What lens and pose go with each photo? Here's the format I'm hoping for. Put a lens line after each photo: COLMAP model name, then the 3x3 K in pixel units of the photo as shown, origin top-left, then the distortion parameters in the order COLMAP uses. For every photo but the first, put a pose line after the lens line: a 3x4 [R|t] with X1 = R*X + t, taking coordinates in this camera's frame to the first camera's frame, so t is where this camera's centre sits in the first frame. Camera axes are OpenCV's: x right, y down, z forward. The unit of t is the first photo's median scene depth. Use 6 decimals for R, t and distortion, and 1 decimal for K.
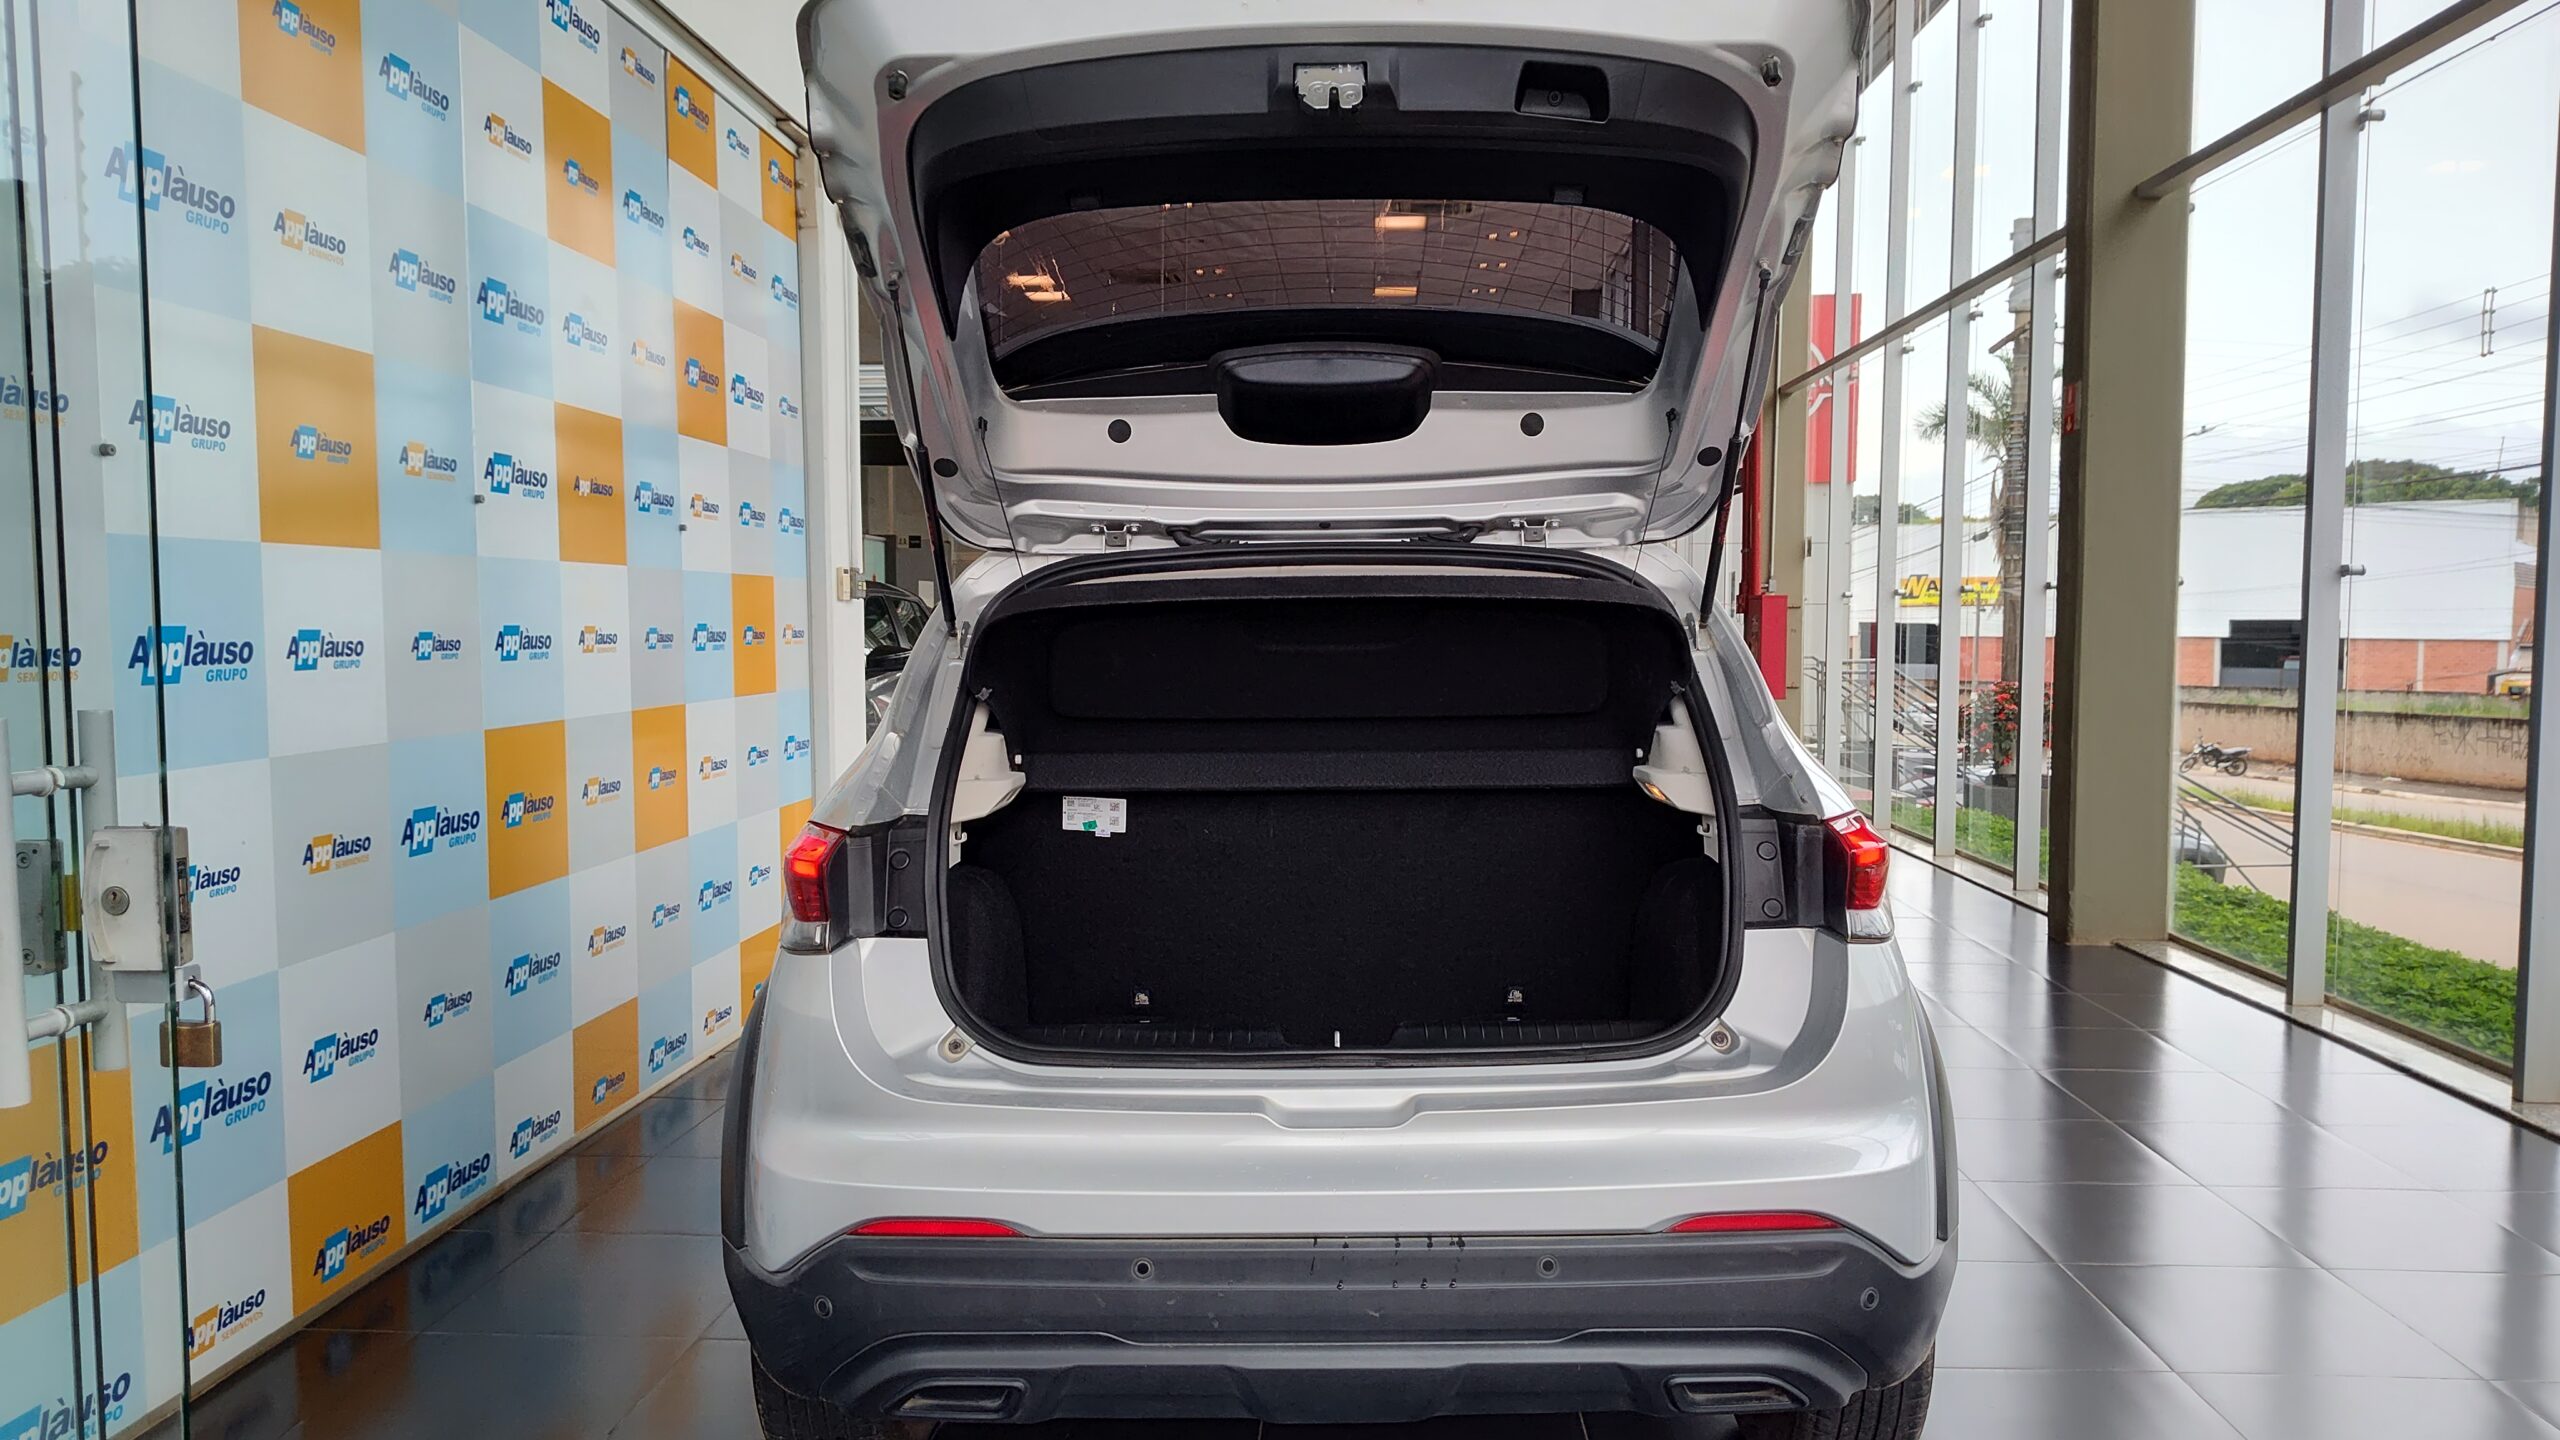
lens RADIAL K [[1714.6, 0, 1225.1], [0, 1714.6, 759.0], [0, 0, 1]] dist [0.022427, 0.000100]
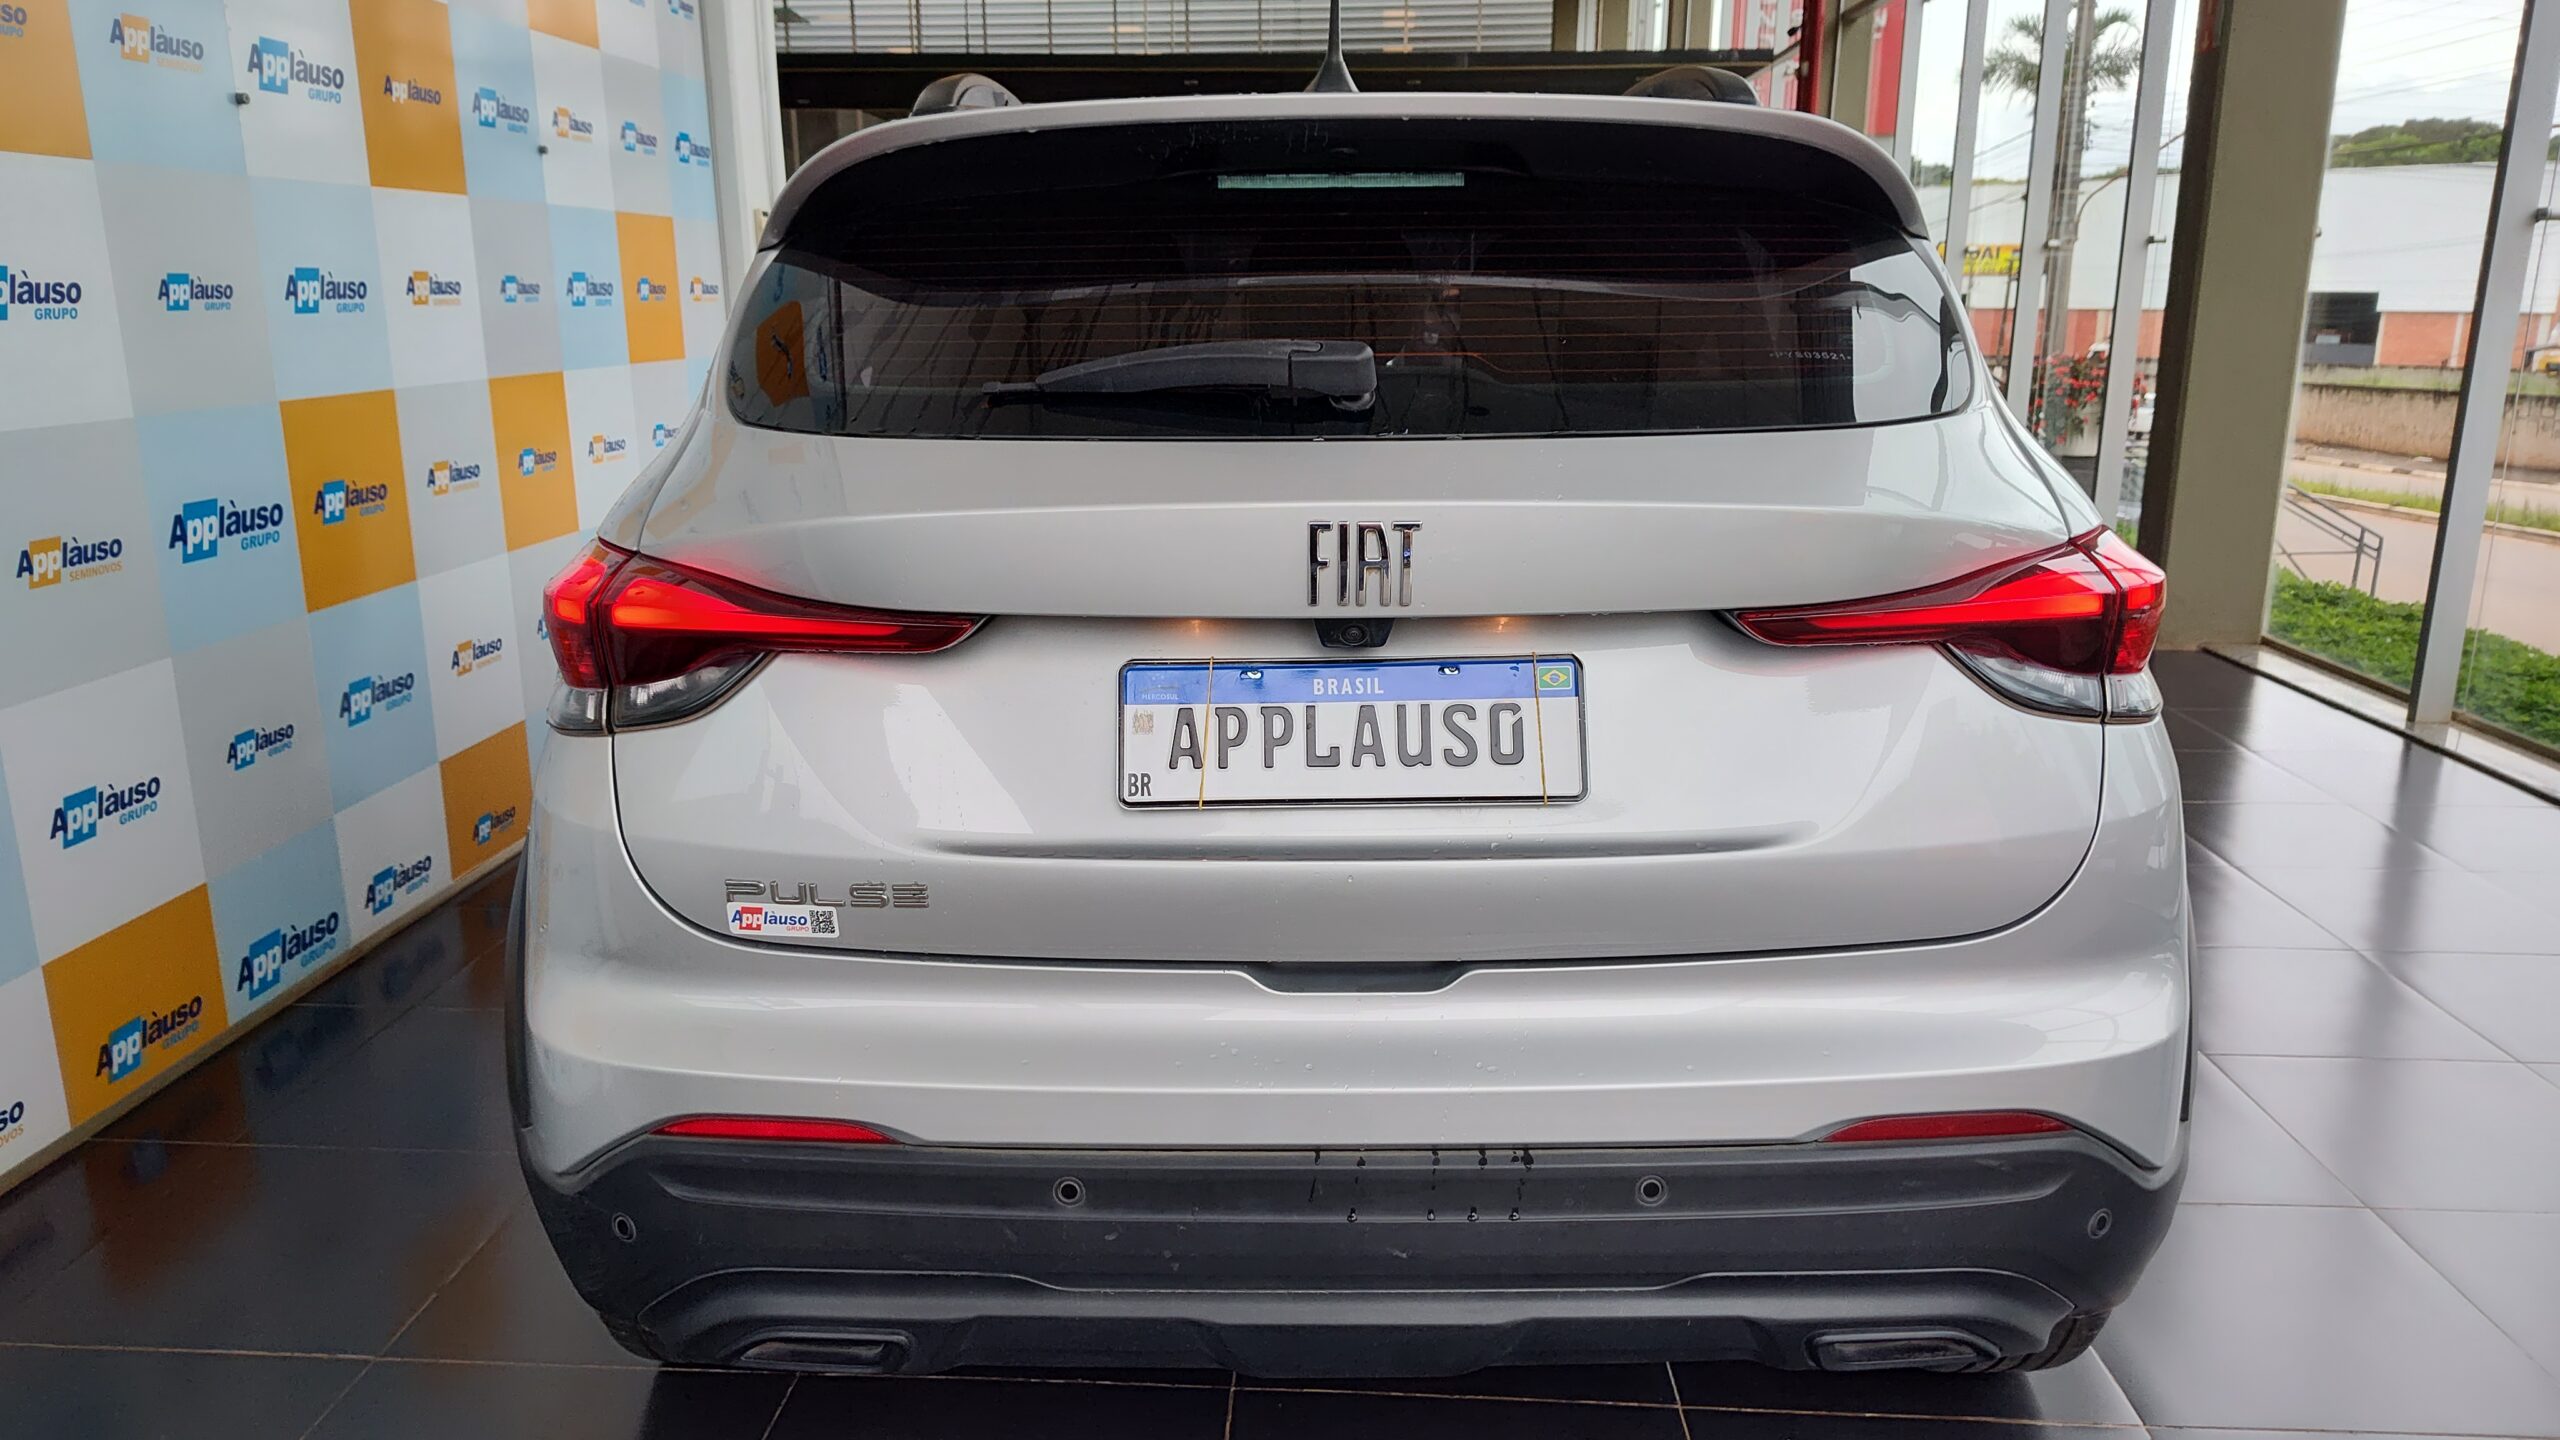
lens RADIAL K [[1737.8, 0, 1280.0], [0, 1737.8, 720.0], [0, 0, 1]] dist [0.045442, -0.058263]
pose [[0.999489, -0.003242, 0.031793, 0.007696], [-0.001905, 0.987024, 0.160559, -0.002622], [-0.031902, -0.160538, 0.986514, 0.164173]]
